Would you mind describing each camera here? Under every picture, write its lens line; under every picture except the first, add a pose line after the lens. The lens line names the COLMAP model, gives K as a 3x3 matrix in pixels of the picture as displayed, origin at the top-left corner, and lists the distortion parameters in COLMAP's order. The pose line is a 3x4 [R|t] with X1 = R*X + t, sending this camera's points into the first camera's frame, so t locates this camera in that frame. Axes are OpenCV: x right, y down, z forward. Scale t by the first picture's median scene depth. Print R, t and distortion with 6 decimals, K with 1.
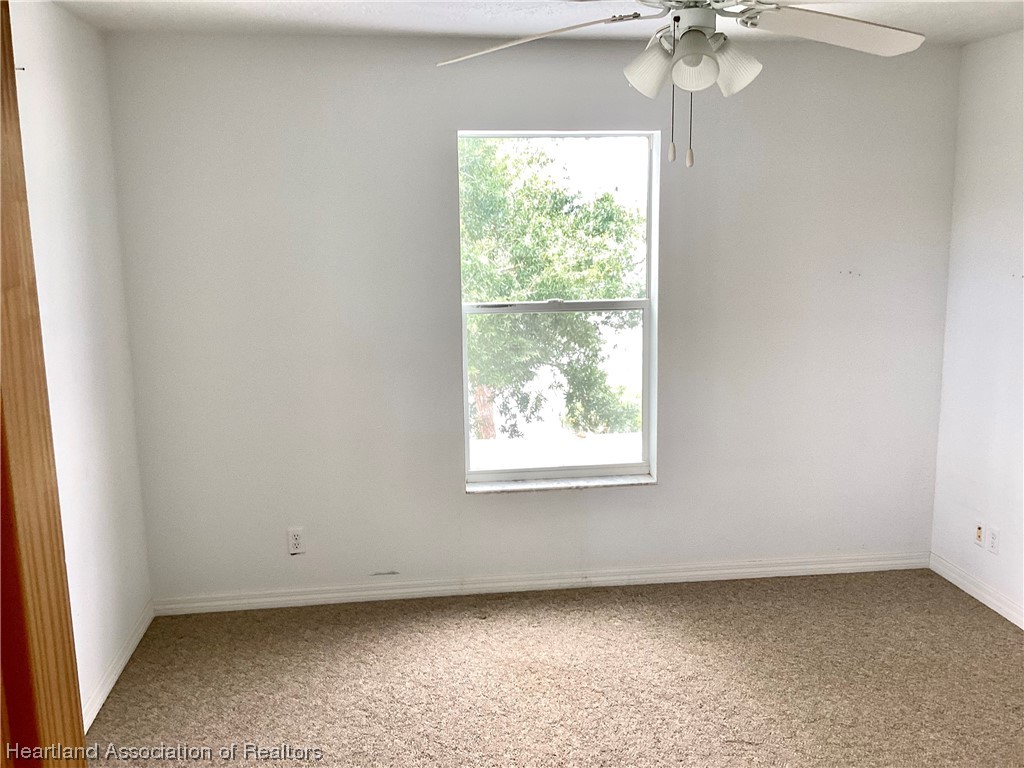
lens RADIAL K [[946.0, 0, 514.0], [0, 946.0, 383.8], [0, 0, 1]] dist [0.034757, 0.000000]
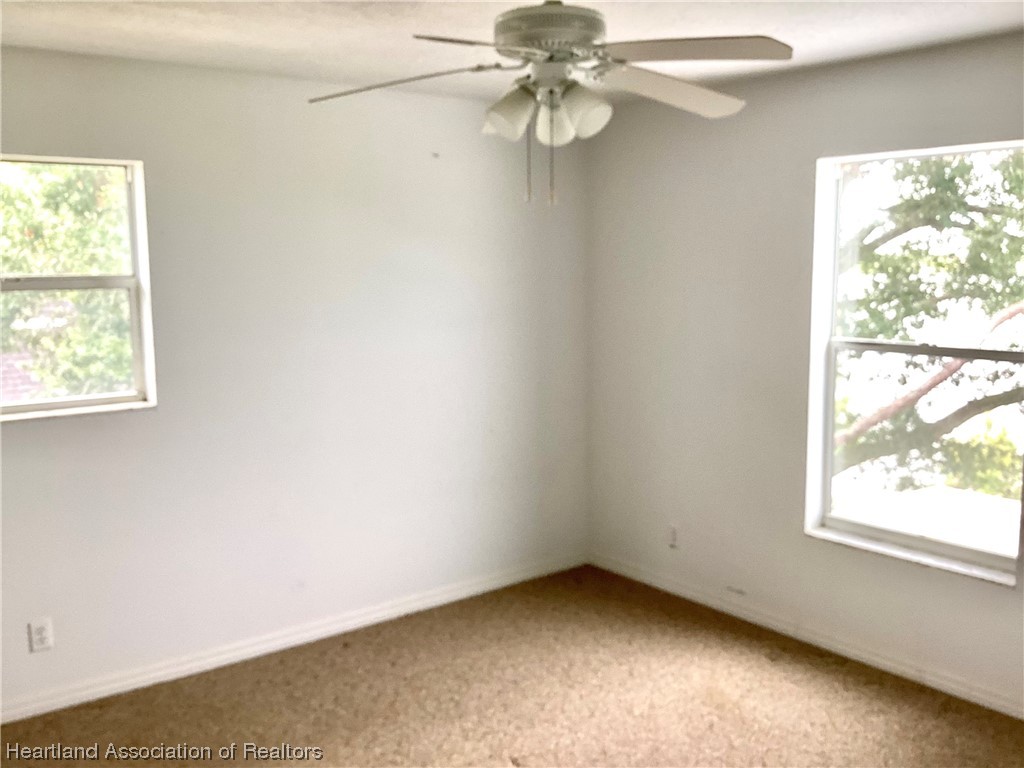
lens RADIAL K [[946.0, 0, 514.3], [0, 946.0, 384.0], [0, 0, 1]] dist [0.034757, 0.000000]
pose [[0.530796, 0.124684, -0.838278, 0.596694], [-0.160325, 0.986031, 0.045143, -0.031378], [0.832197, 0.110435, 0.543371, 0.220454]]
